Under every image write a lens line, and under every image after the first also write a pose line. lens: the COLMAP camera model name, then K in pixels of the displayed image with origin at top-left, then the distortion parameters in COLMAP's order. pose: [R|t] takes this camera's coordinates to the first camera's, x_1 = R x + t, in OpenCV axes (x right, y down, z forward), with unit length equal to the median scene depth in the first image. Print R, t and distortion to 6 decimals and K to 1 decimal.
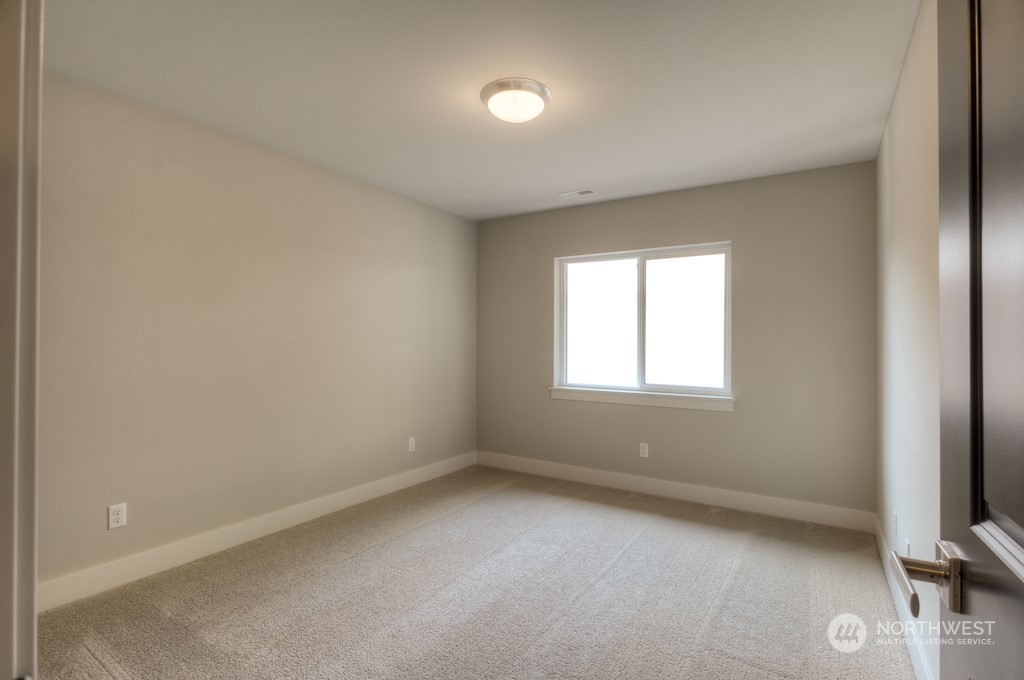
lens RADIAL K [[483.6, 0, 512.6], [0, 483.6, 338.9], [0, 0, 1]] dist [-0.000164, 0.000318]
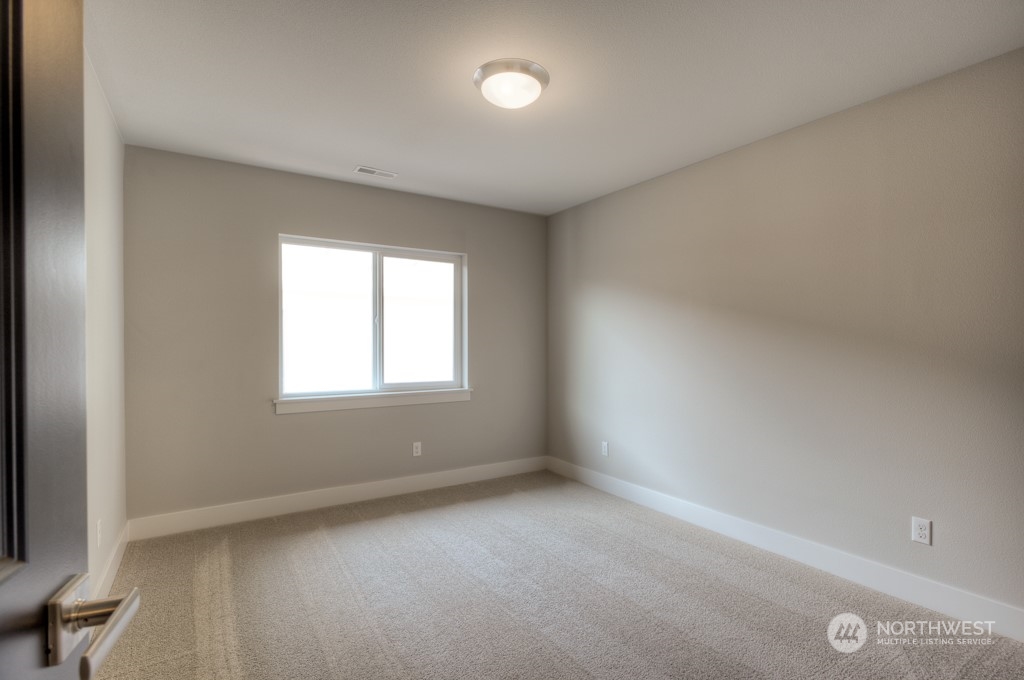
lens RADIAL K [[483.6, 0, 514.5], [0, 483.6, 340.1], [0, 0, 1]] dist [-0.000164, 0.000318]
pose [[0.439068, 0.000645, 0.898454, -0.479670], [0.002348, 0.999996, -0.001866, 0.006915], [-0.898451, 0.002929, 0.439065, 0.340801]]
